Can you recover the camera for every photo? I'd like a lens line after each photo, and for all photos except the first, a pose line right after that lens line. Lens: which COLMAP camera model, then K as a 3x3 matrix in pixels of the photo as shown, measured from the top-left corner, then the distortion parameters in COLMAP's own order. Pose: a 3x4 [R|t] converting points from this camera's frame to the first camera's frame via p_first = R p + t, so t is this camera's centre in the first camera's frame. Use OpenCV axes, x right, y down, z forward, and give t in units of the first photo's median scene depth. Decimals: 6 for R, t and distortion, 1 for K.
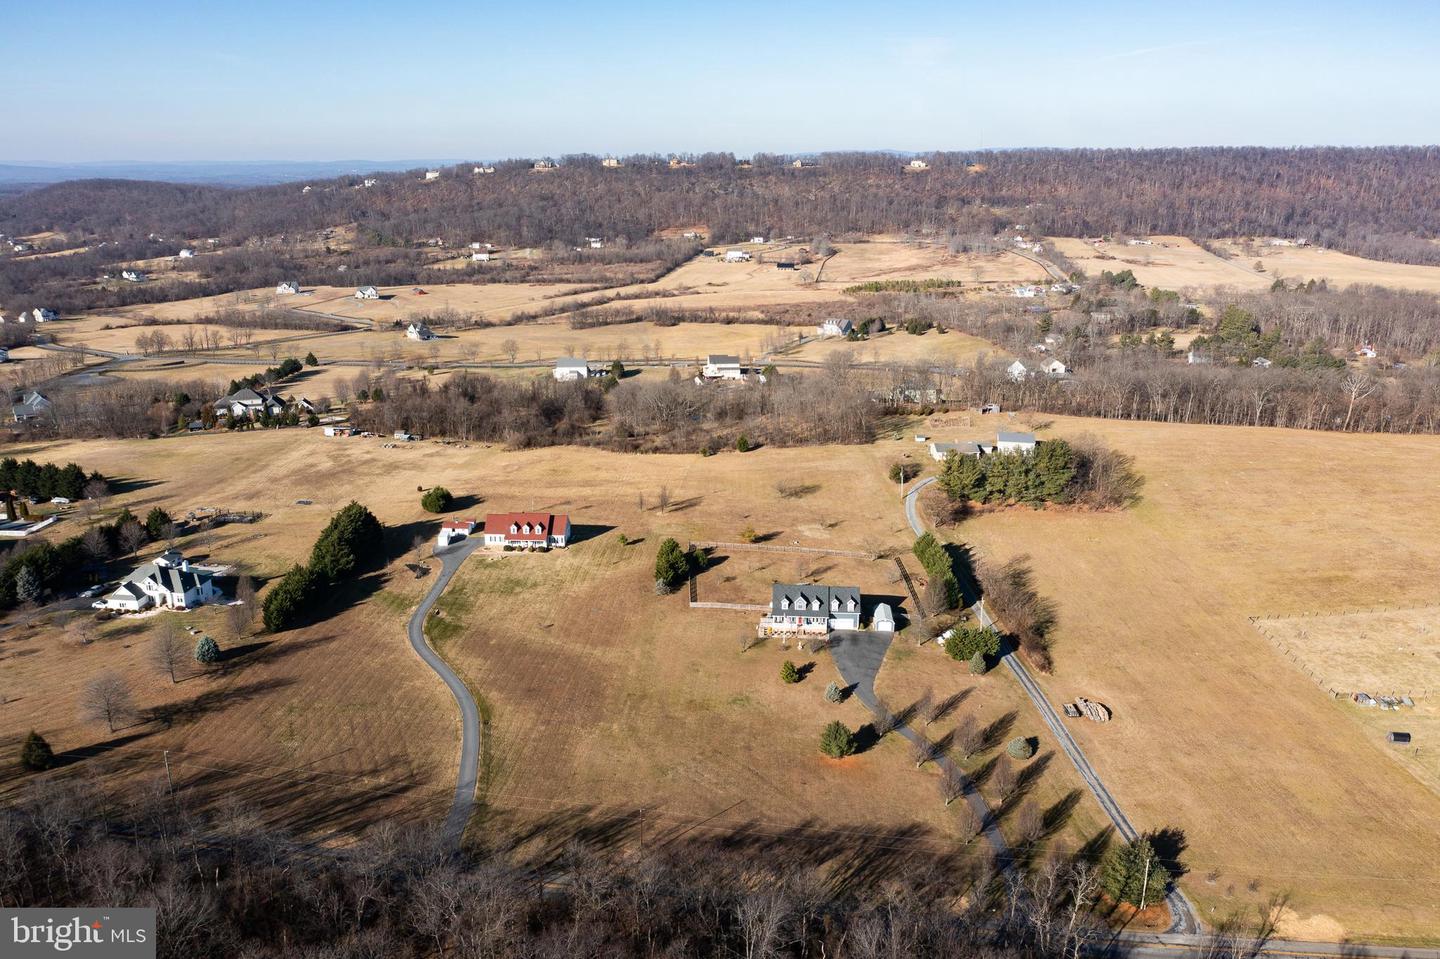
lens RADIAL K [[1129.0, 0, 719.9], [0, 1129.0, 432.2], [0, 0, 1]] dist [-0.037507, -0.003780]
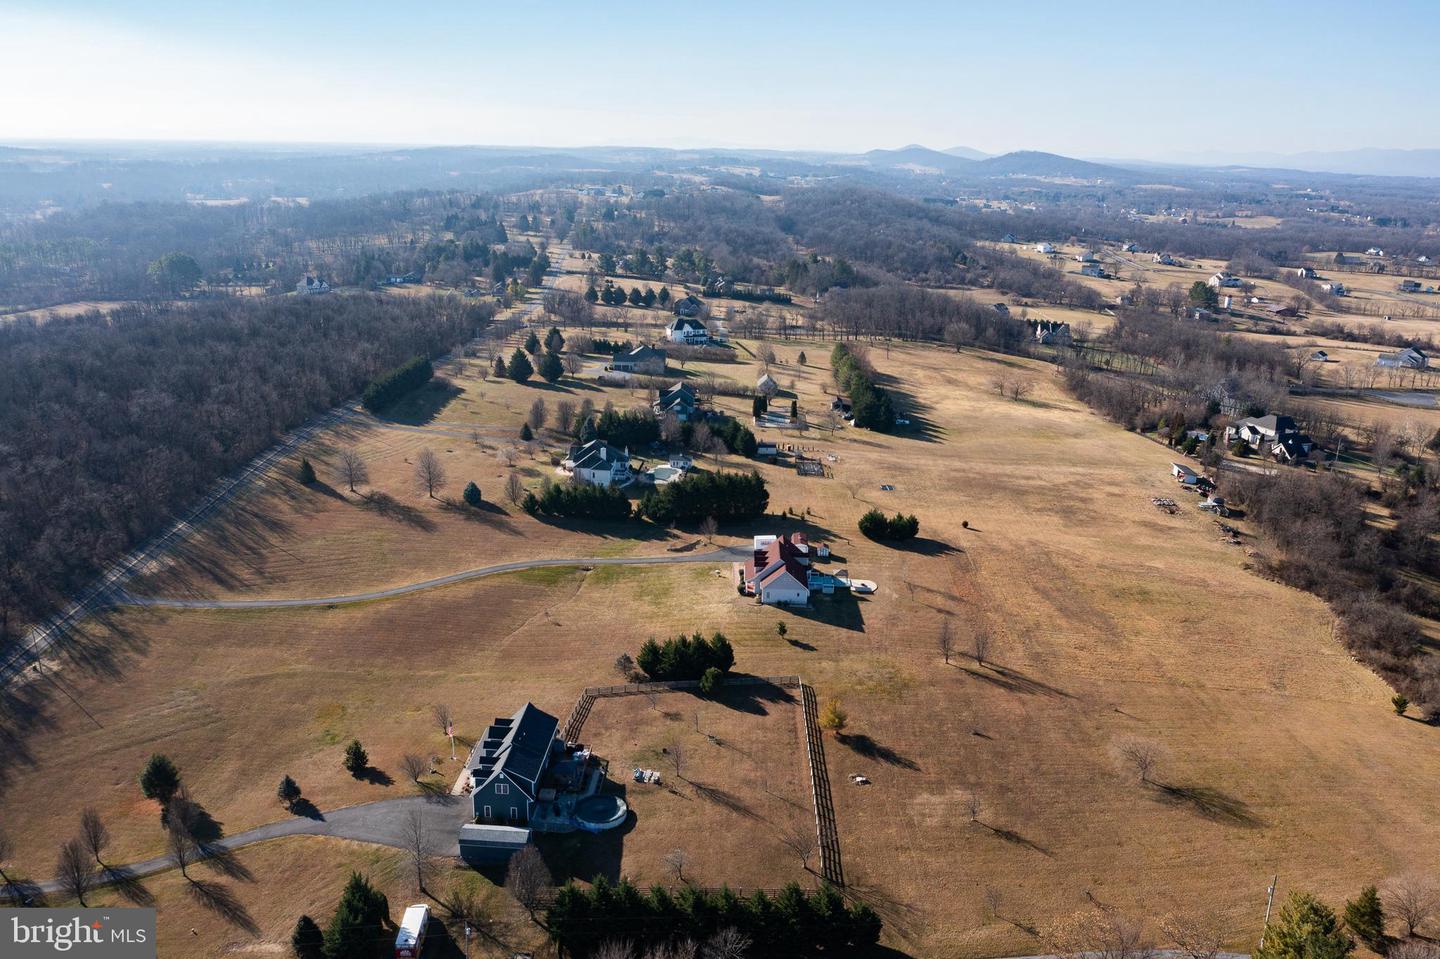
lens RADIAL K [[1129.0, 0, 719.9], [0, 1129.0, 432.2], [0, 0, 1]] dist [-0.037507, -0.003780]
pose [[0.017531, 0.243363, -0.969777, 0.189189], [-0.257073, 0.938415, 0.230846, -0.058155], [0.966233, 0.245257, 0.079014, 0.286153]]
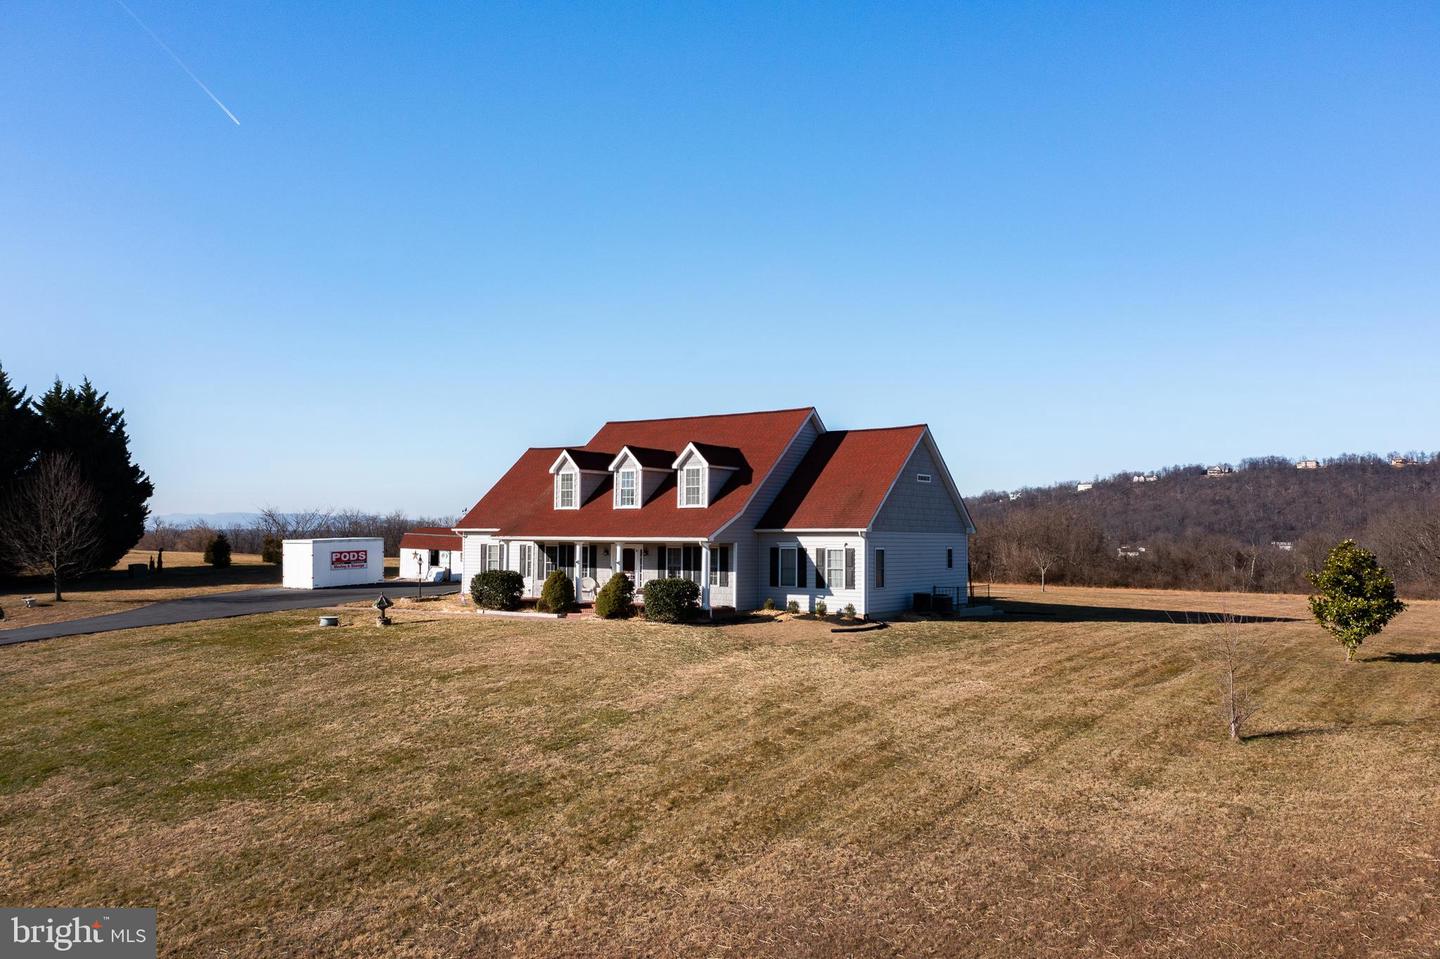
lens RADIAL K [[1134.1, 0, 755.5], [0, 1134.1, 480.7], [0, 0, 1]] dist [-0.007711, -0.001785]
pose [[0.853306, -0.028163, -0.520650, -0.025361], [-0.119834, 0.961218, -0.248393, 0.039160], [0.507453, 0.274347, 0.816838, 0.284936]]
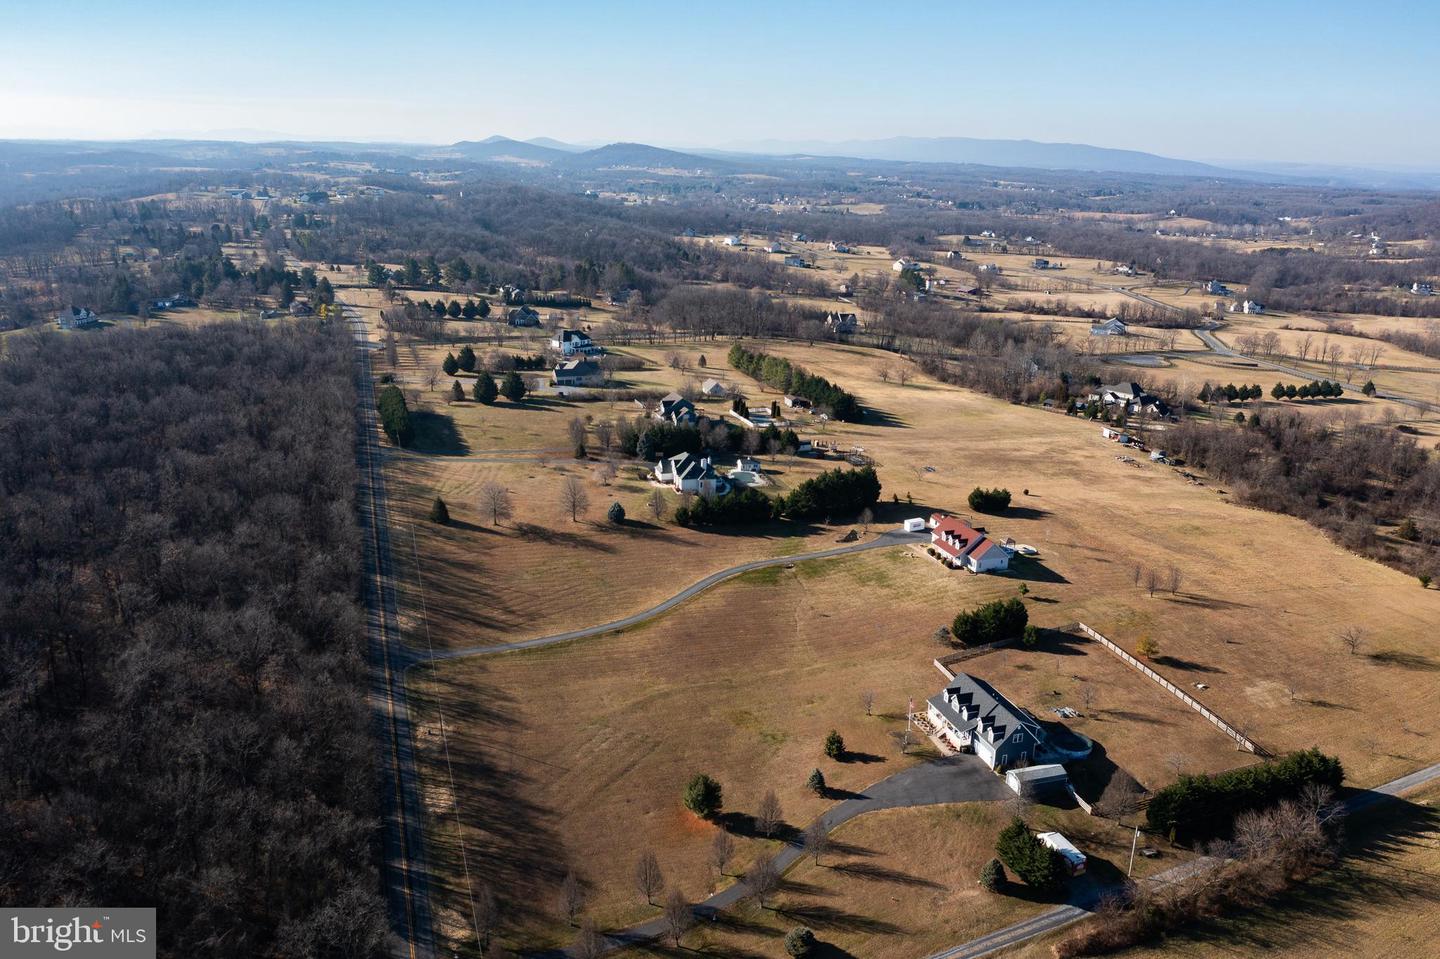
lens RADIAL K [[1129.0, 0, 719.9], [0, 1129.0, 432.2], [0, 0, 1]] dist [-0.037507, -0.003780]
pose [[0.371164, 0.233474, -0.898737, 0.188948], [-0.239845, 0.959135, 0.150112, -0.031148], [0.897057, 0.159841, 0.411994, 0.135516]]
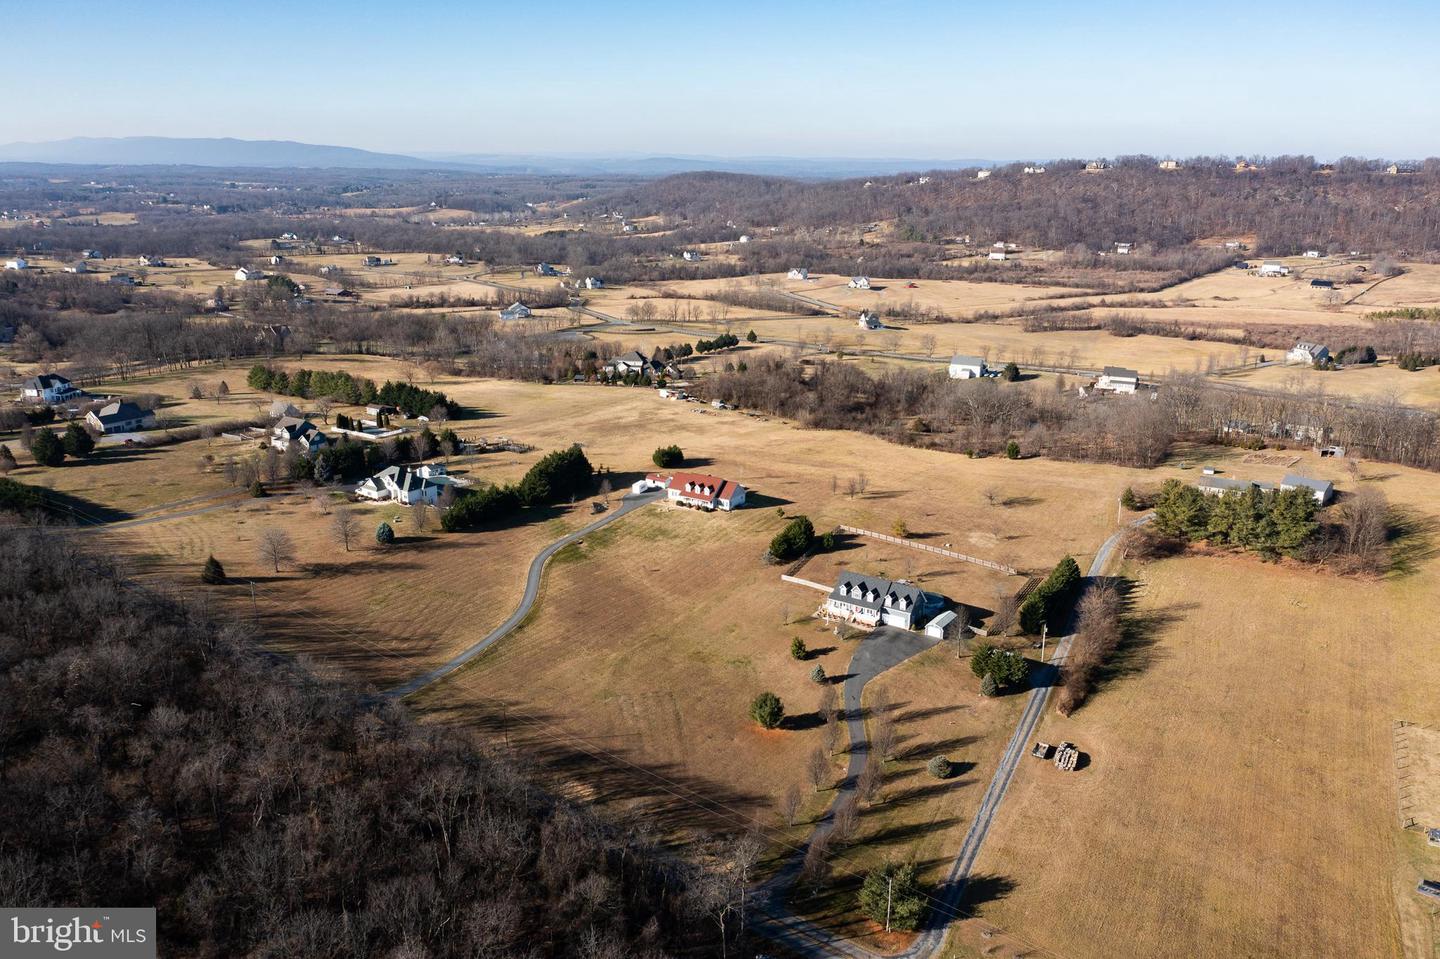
lens RADIAL K [[1129.0, 0, 719.9], [0, 1129.0, 432.2], [0, 0, 1]] dist [-0.037507, -0.003780]
pose [[0.865371, 0.123539, -0.485666, 0.122161], [-0.123488, 0.991822, 0.032257, -0.002598], [0.485680, 0.032059, 0.873549, 0.012416]]
